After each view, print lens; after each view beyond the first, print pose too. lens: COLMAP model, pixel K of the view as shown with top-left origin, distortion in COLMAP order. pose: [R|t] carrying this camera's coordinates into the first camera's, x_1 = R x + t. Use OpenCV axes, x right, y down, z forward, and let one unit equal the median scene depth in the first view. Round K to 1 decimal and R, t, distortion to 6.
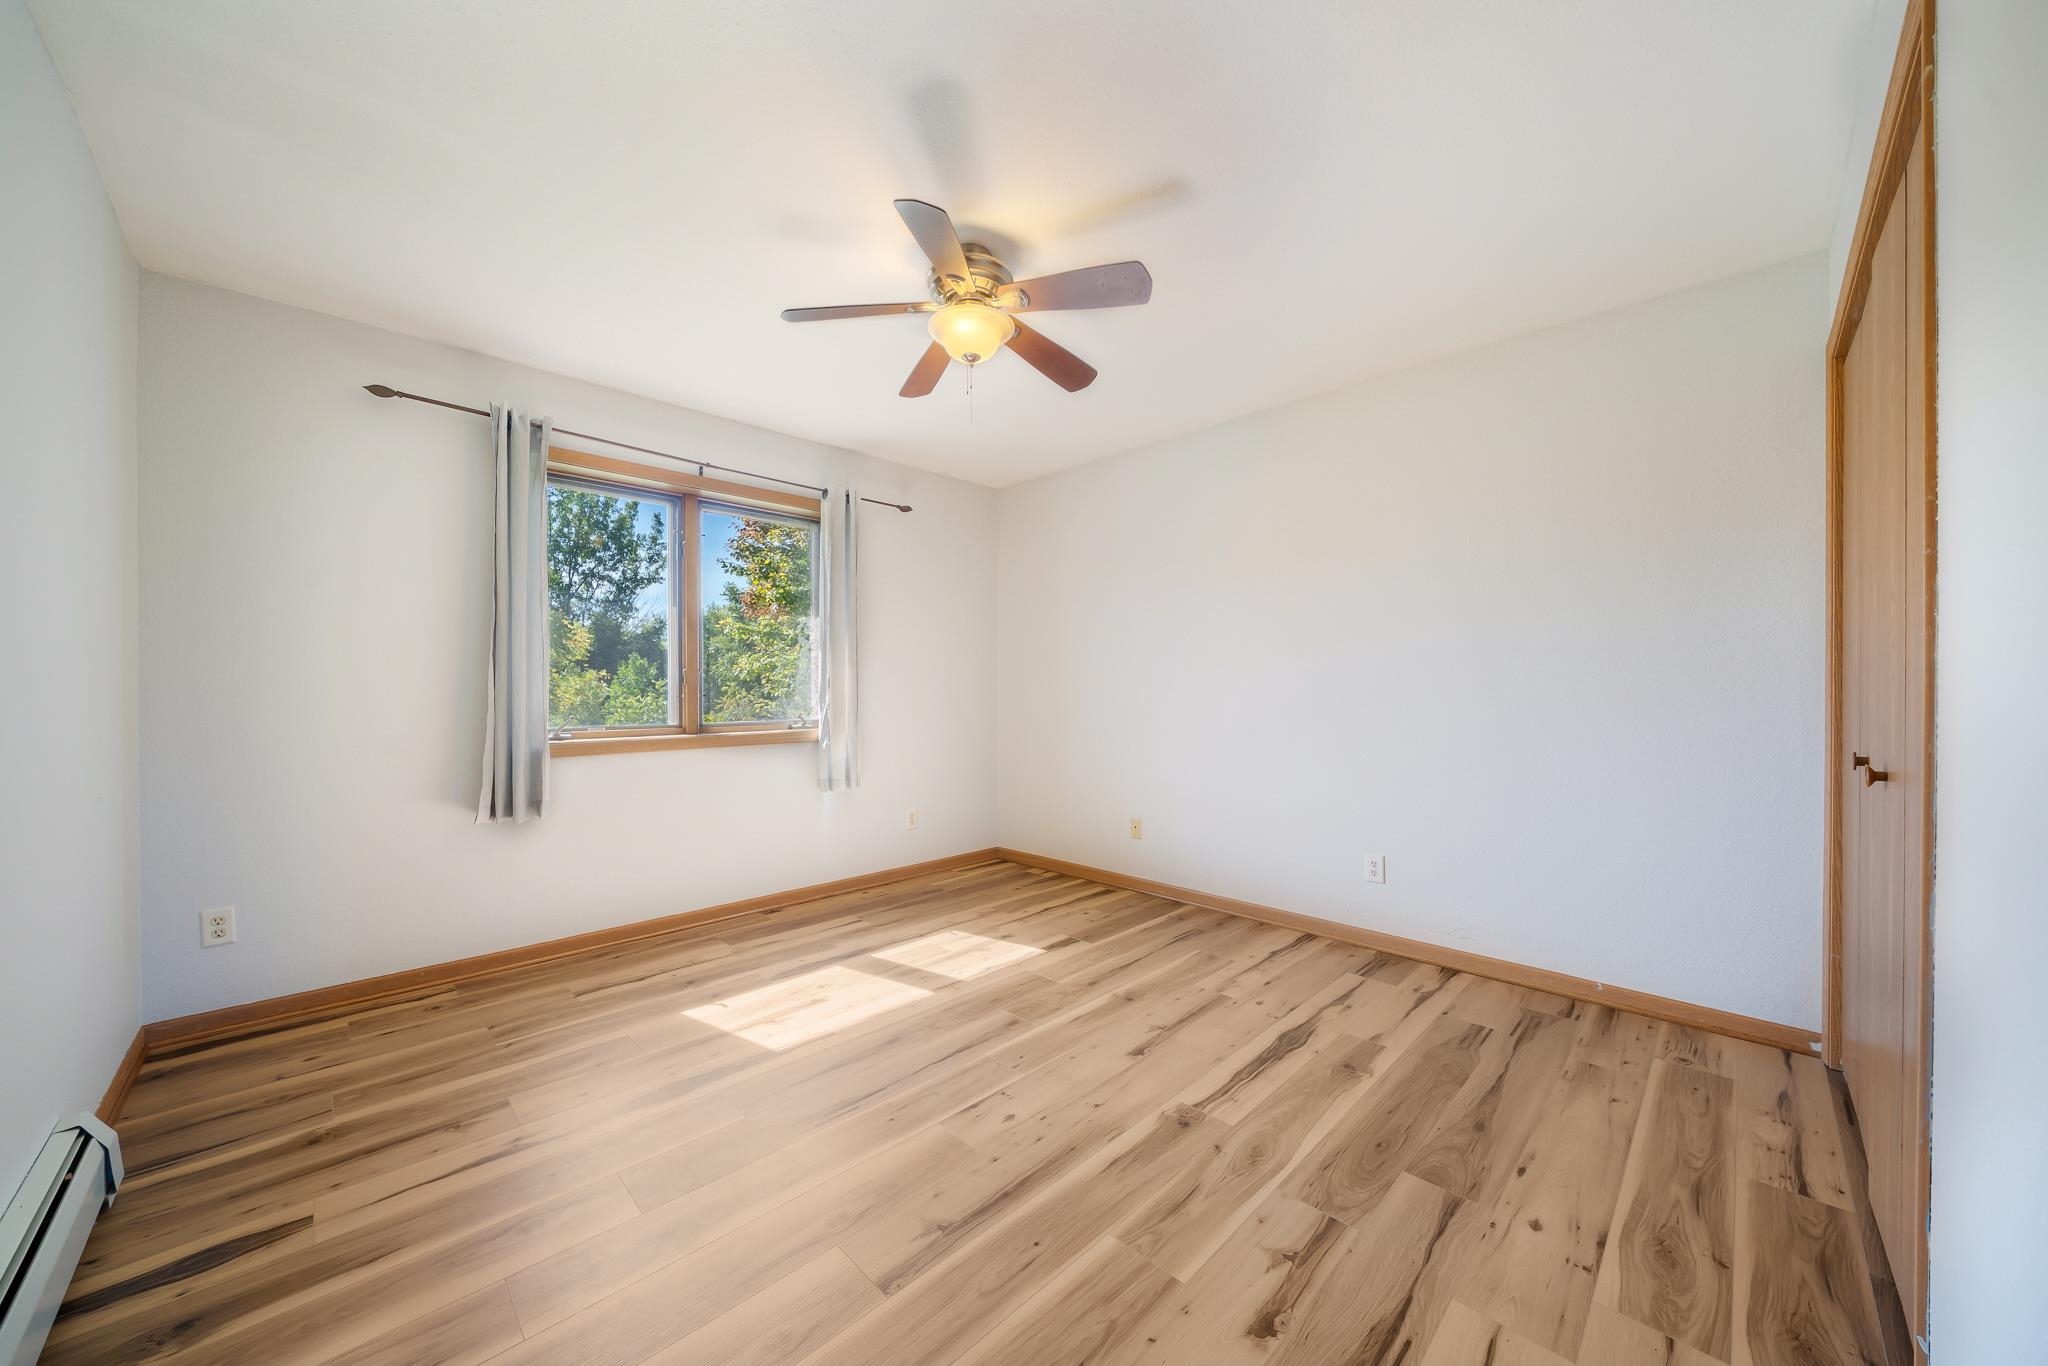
lens RADIAL K [[726.5, 0, 1021.6], [0, 726.5, 690.5], [0, 0, 1]] dist [-0.007318, 0.000107]
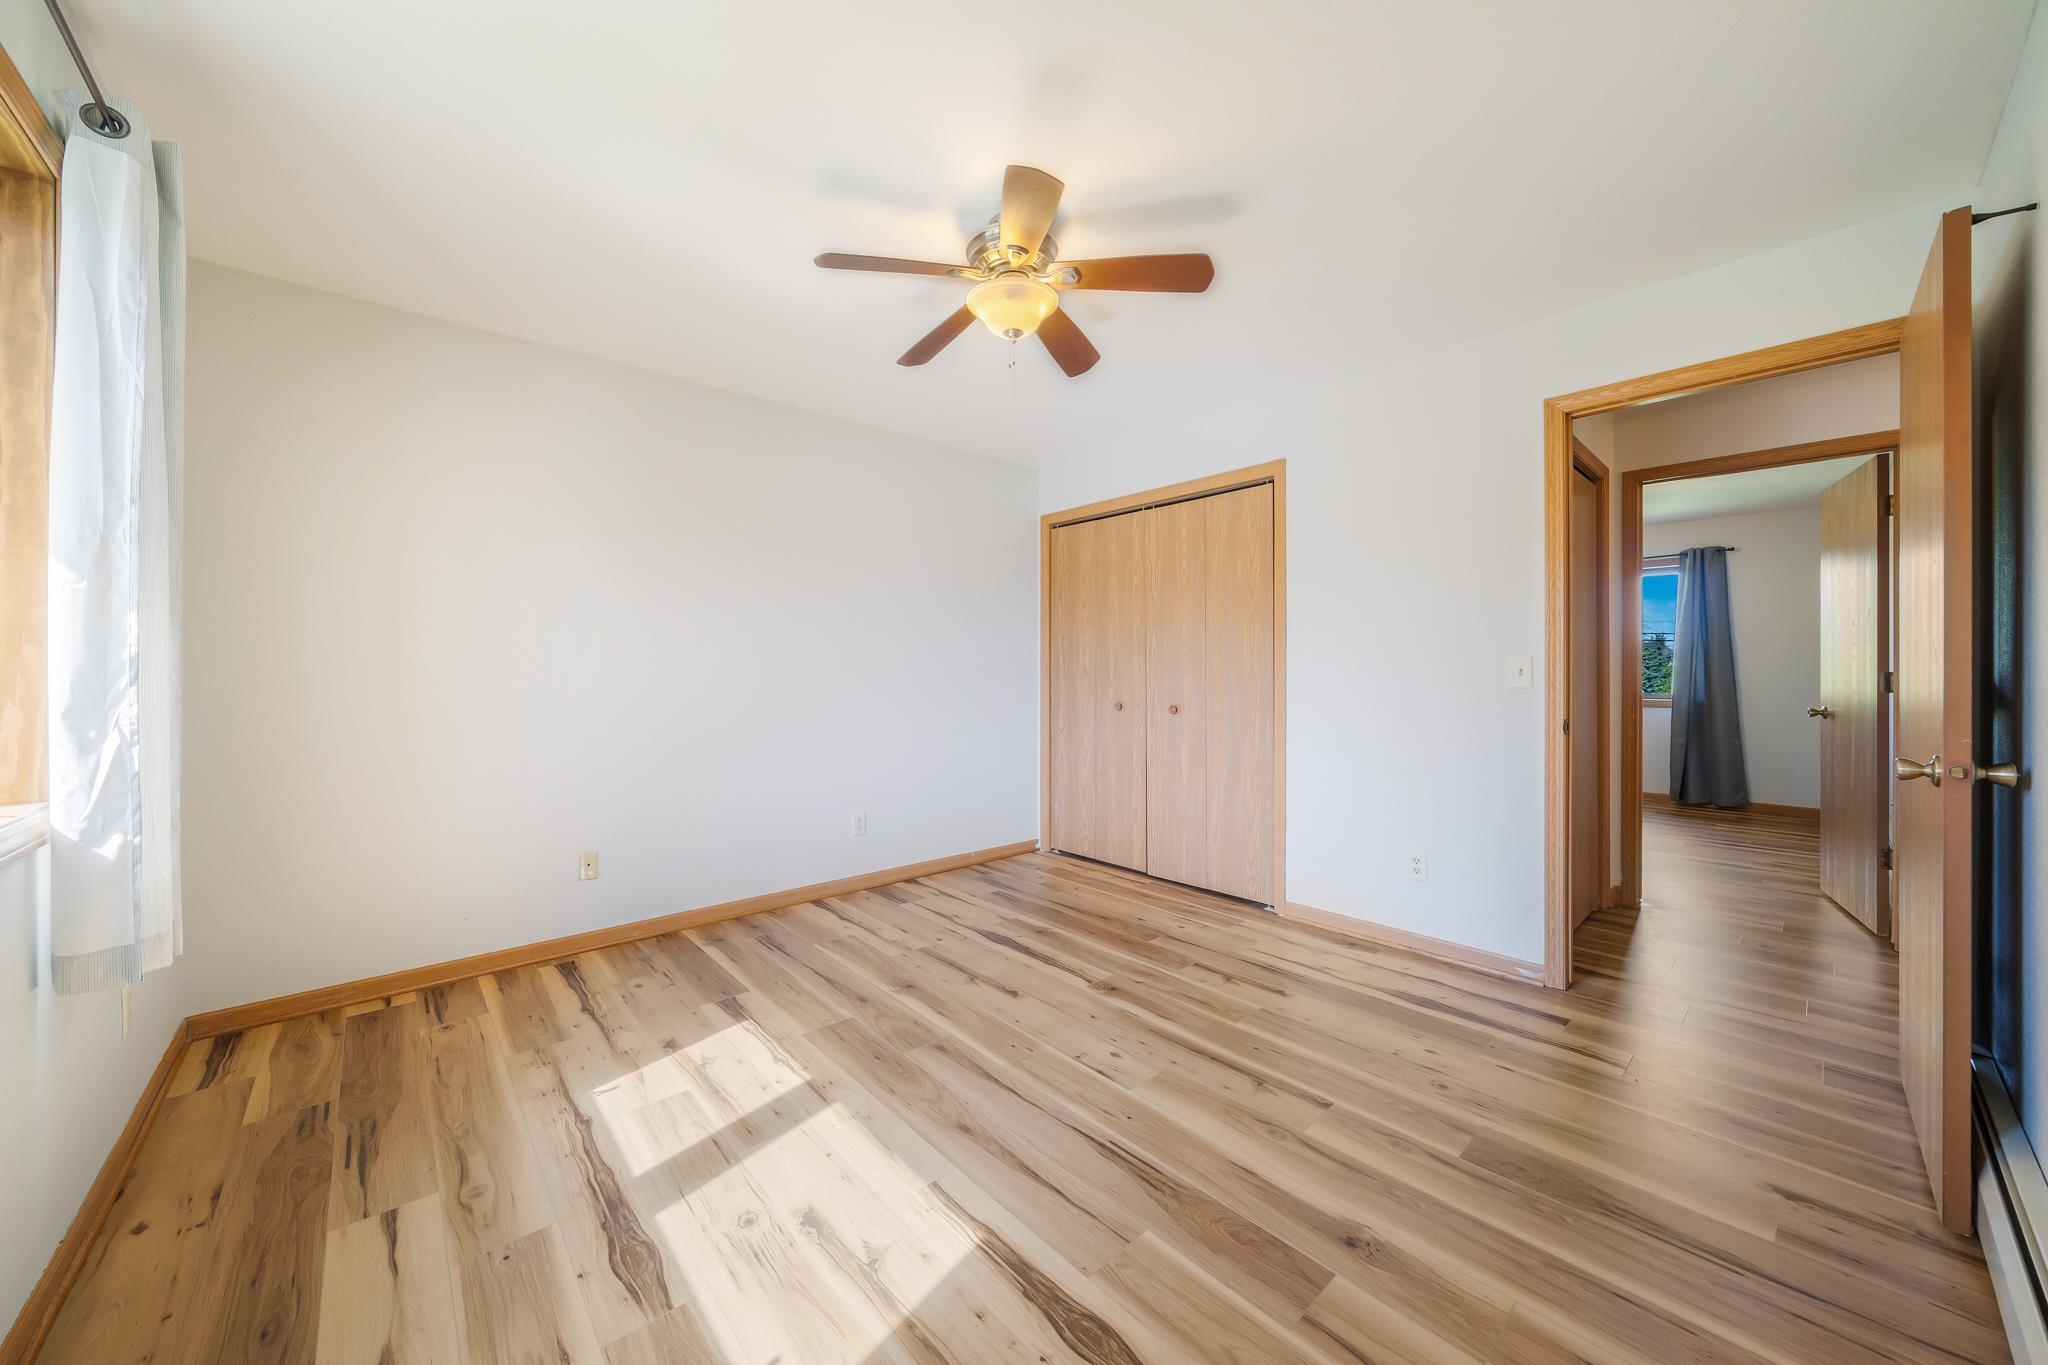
lens RADIAL K [[726.5, 0, 1024.4], [0, 726.5, 677.5], [0, 0, 1]] dist [-0.007318, 0.000107]
pose [[0.041872, -0.011342, 0.999059, -0.797935], [-0.000014, 0.999936, 0.011352, -0.013241], [-0.999123, -0.000490, 0.041869, 0.755421]]
